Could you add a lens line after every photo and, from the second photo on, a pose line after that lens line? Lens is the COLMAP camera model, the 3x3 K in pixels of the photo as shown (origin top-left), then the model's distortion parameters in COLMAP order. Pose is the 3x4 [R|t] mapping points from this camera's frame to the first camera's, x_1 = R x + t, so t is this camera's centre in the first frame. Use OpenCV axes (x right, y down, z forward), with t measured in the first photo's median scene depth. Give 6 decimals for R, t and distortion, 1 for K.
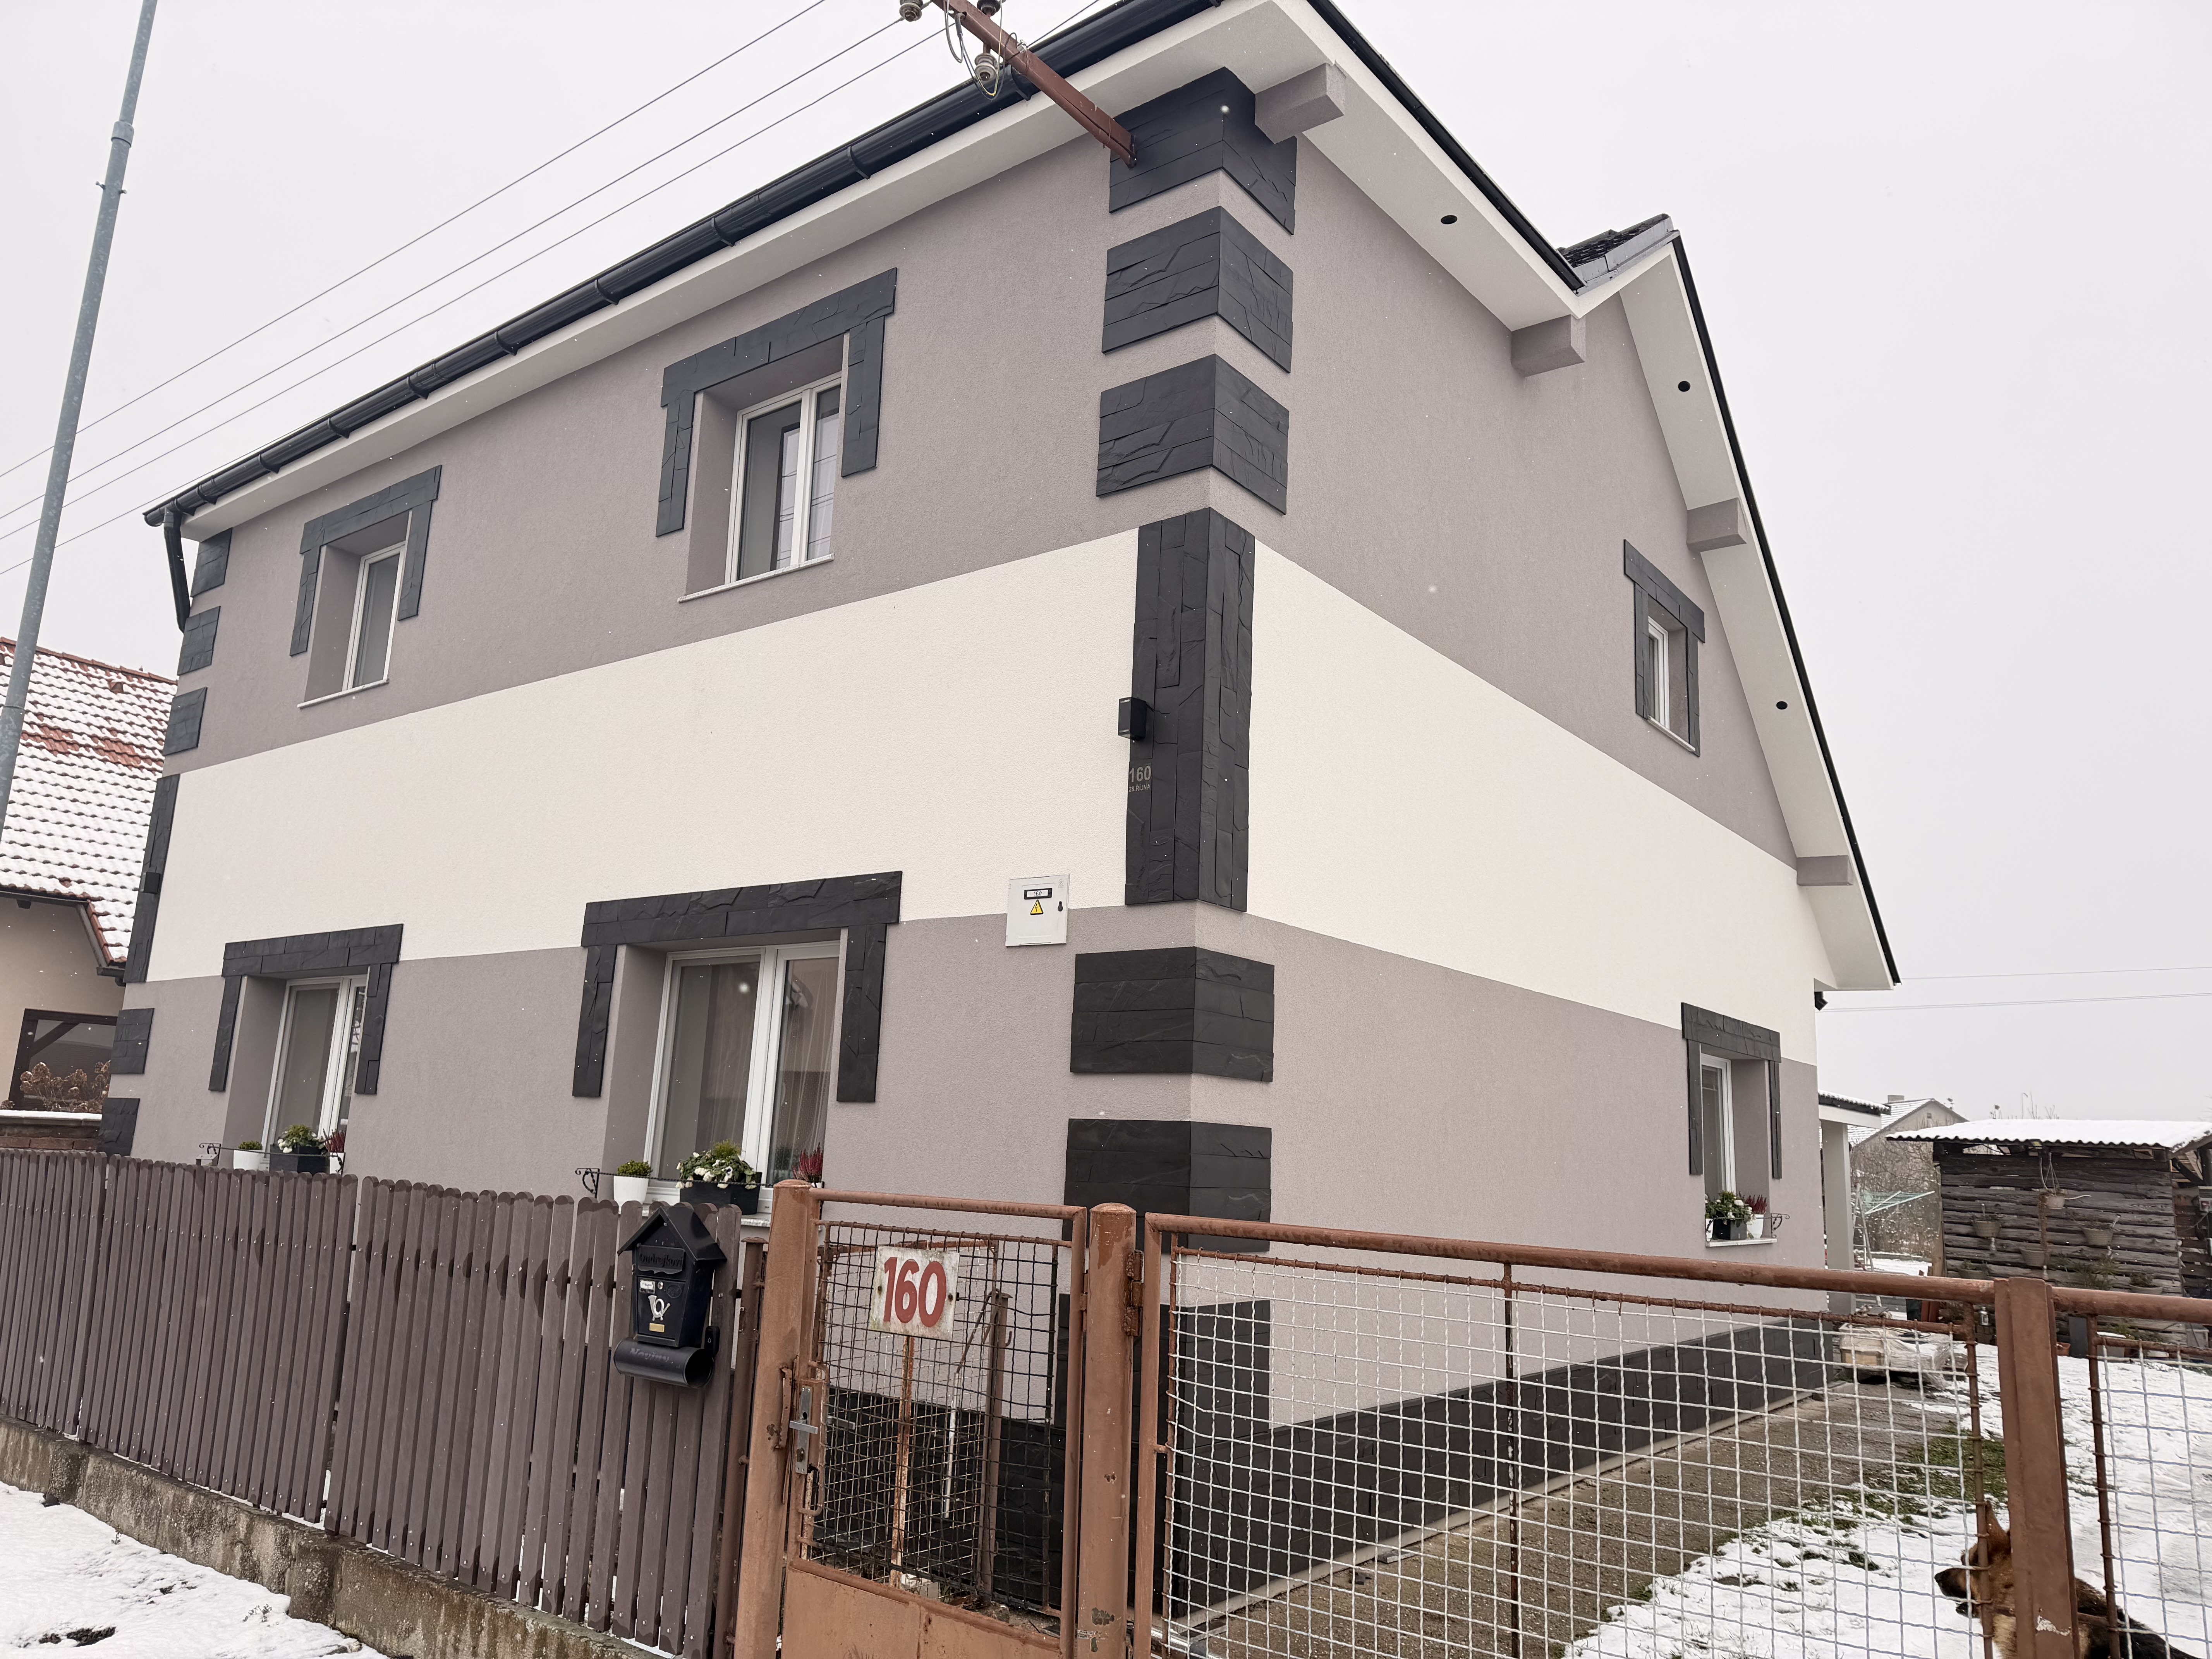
lens RADIAL K [[1544.8, 0, 1108.0], [0, 1544.8, 842.2], [0, 0, 1]] dist [0.066837, -0.059398]
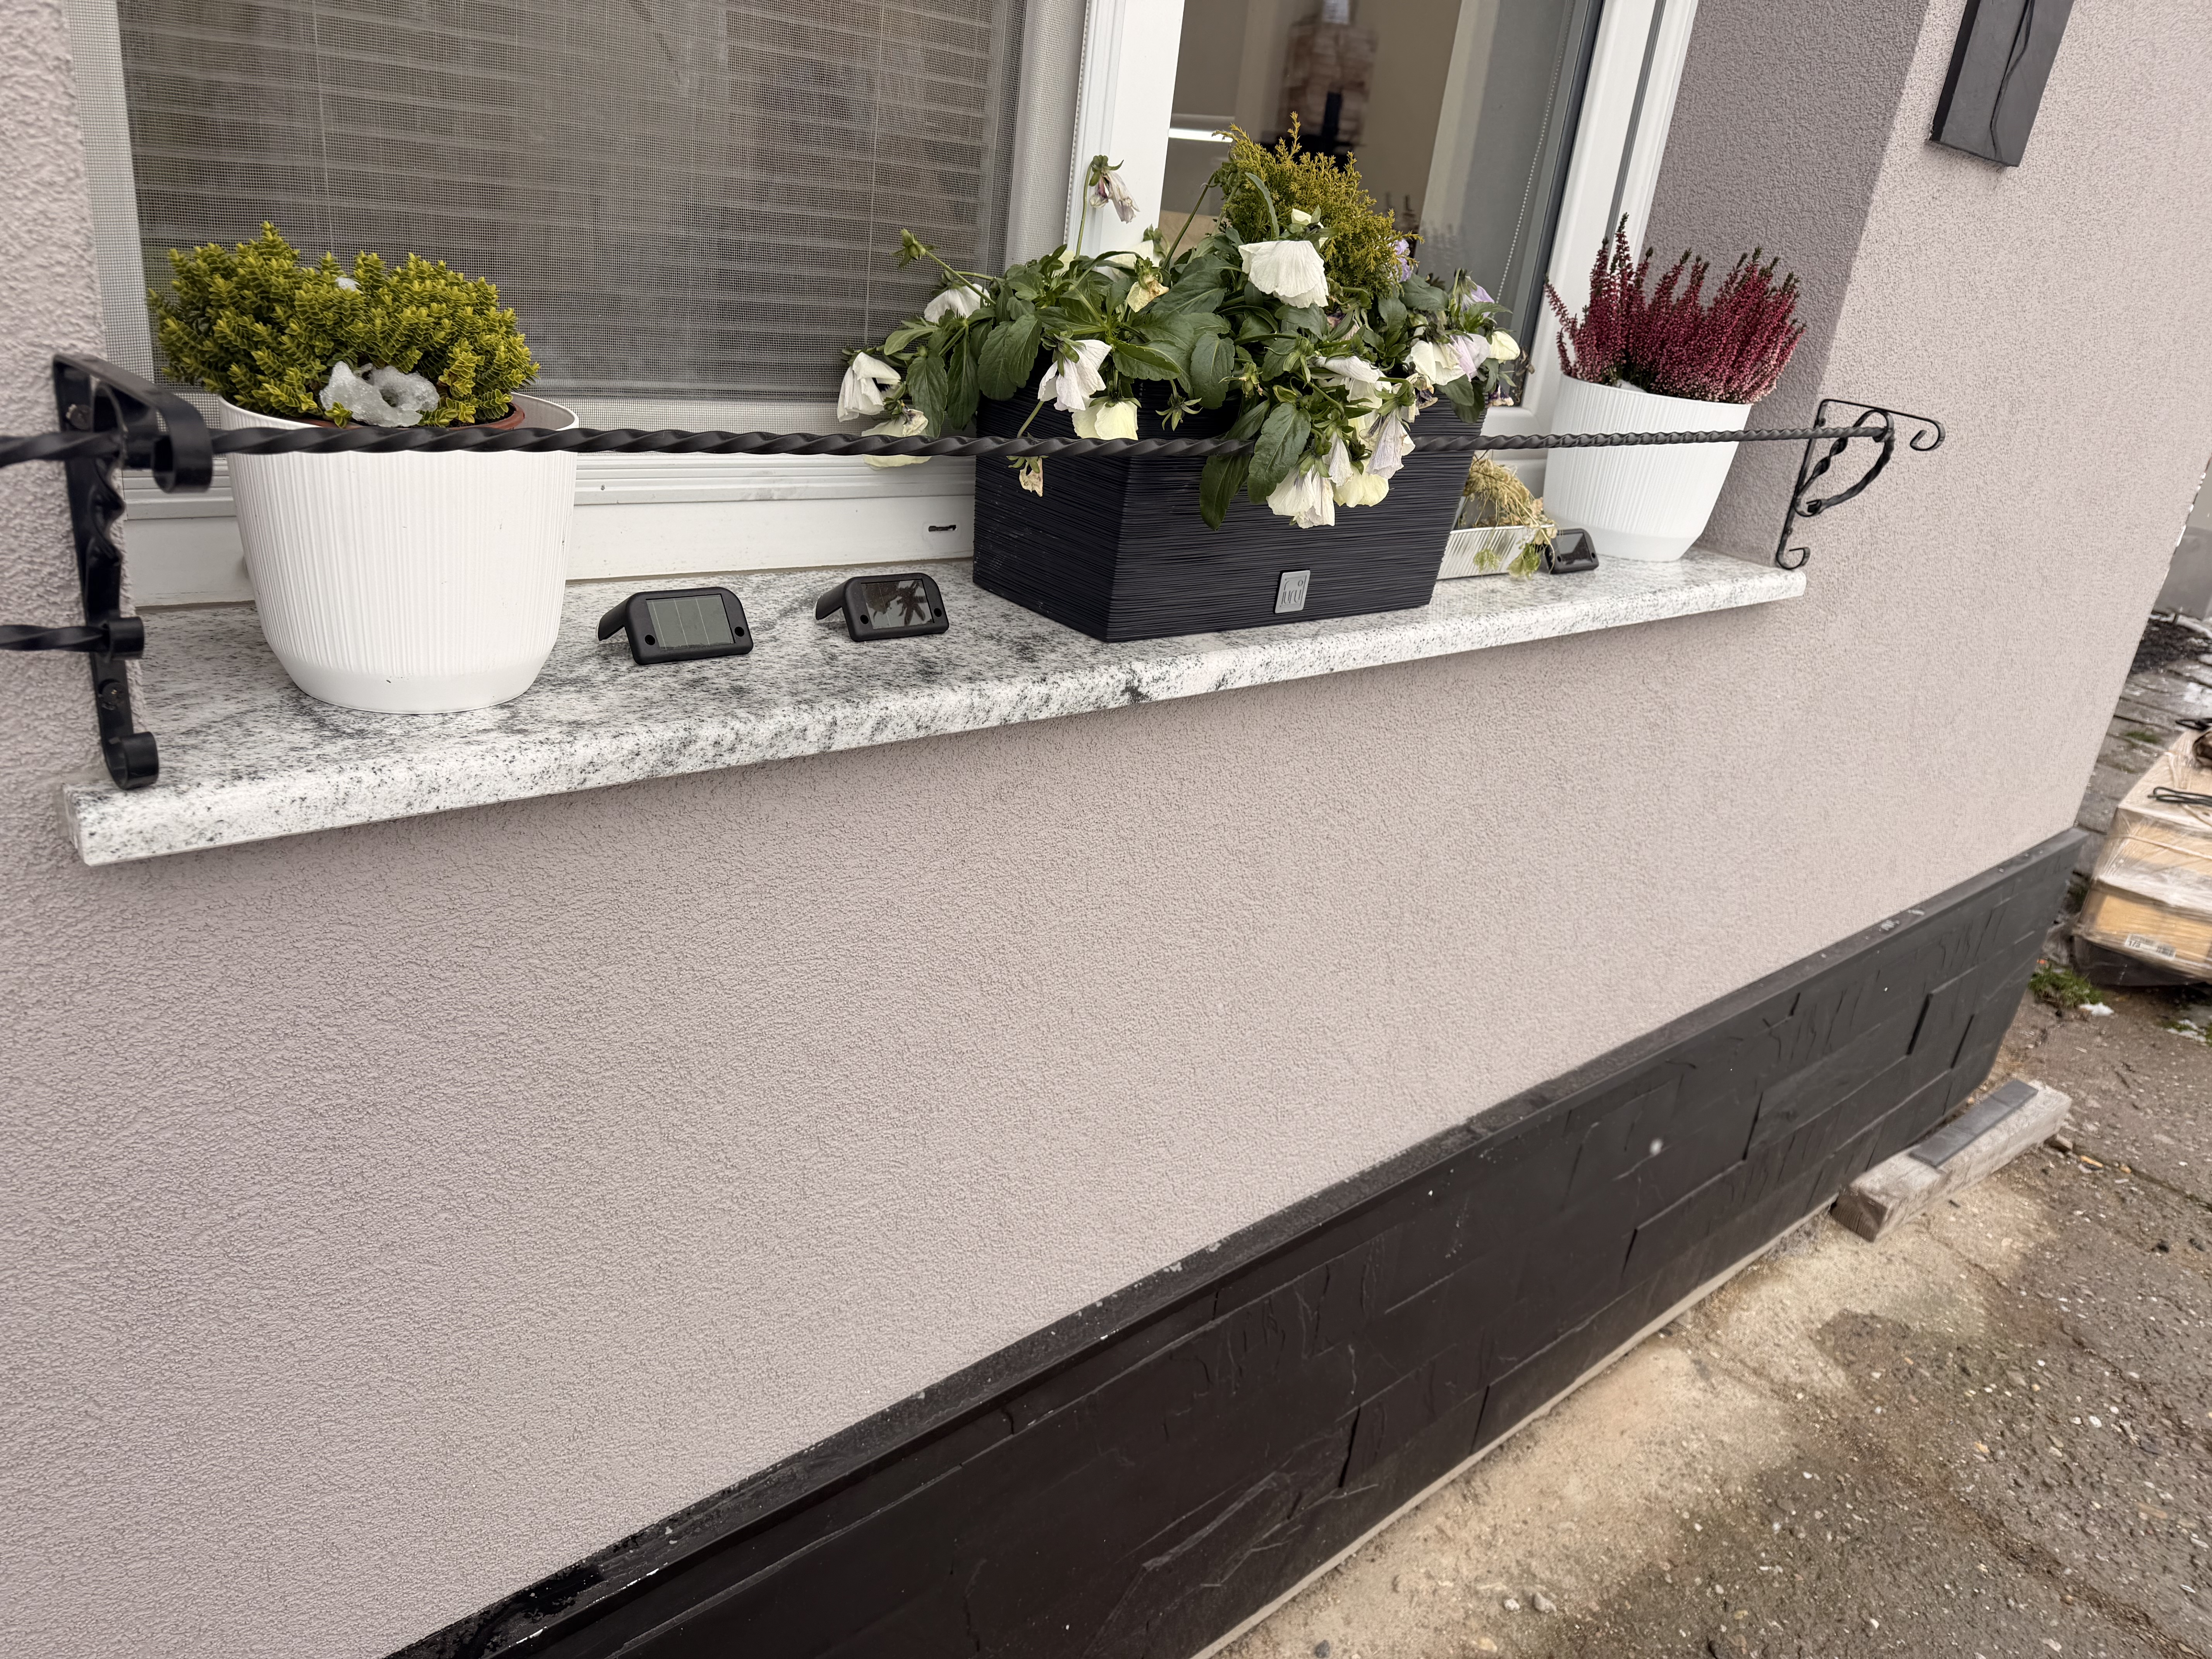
lens RADIAL K [[1544.8, 0, 1108.0], [0, 1544.8, 842.2], [0, 0, 1]] dist [0.066837, -0.059398]
pose [[0.980079, 0.140374, -0.140498, 0.652605], [-0.041809, 0.837390, 0.545004, 0.329499], [0.194156, -0.528273, 0.826578, 1.430296]]
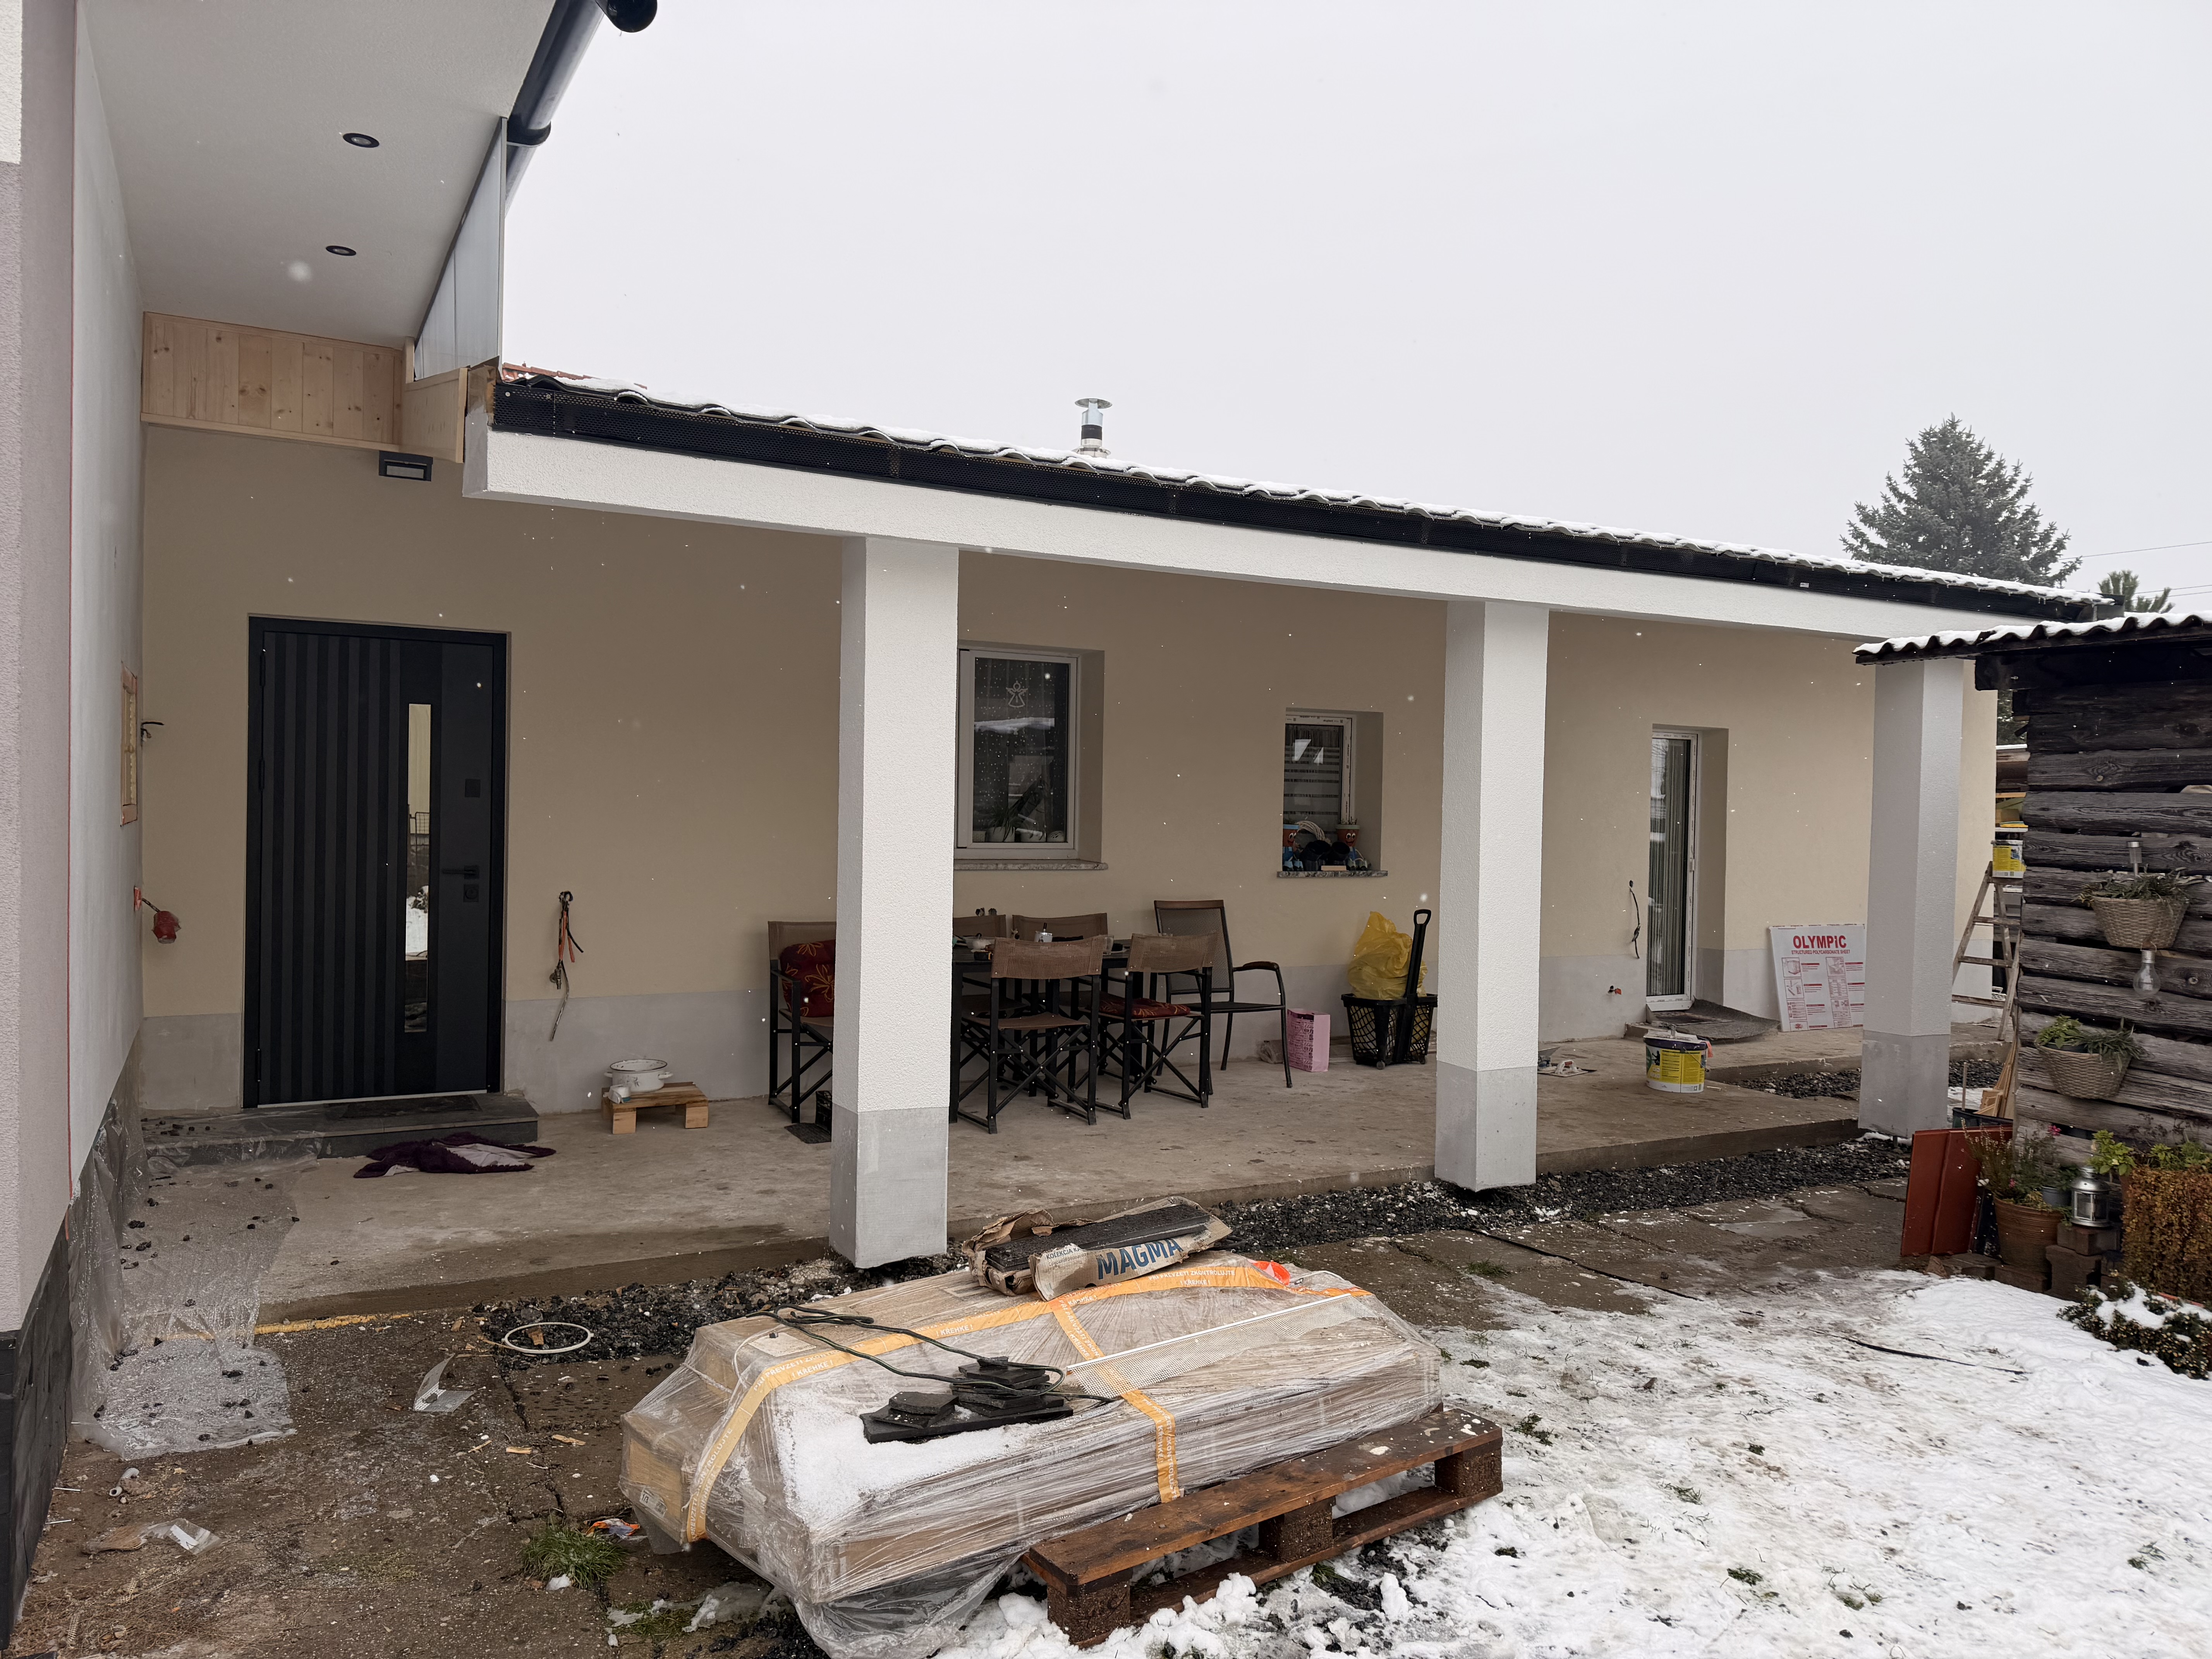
lens RADIAL K [[1550.6, 0, 1108.5], [0, 1550.6, 833.6], [0, 0, 1]] dist [0.002620, 0.001952]
pose [[0.912582, -0.015015, -0.408619, 1.255374], [0.096585, 0.978962, 0.179733, 0.390119], [0.397324, -0.203488, 0.894833, 1.638295]]
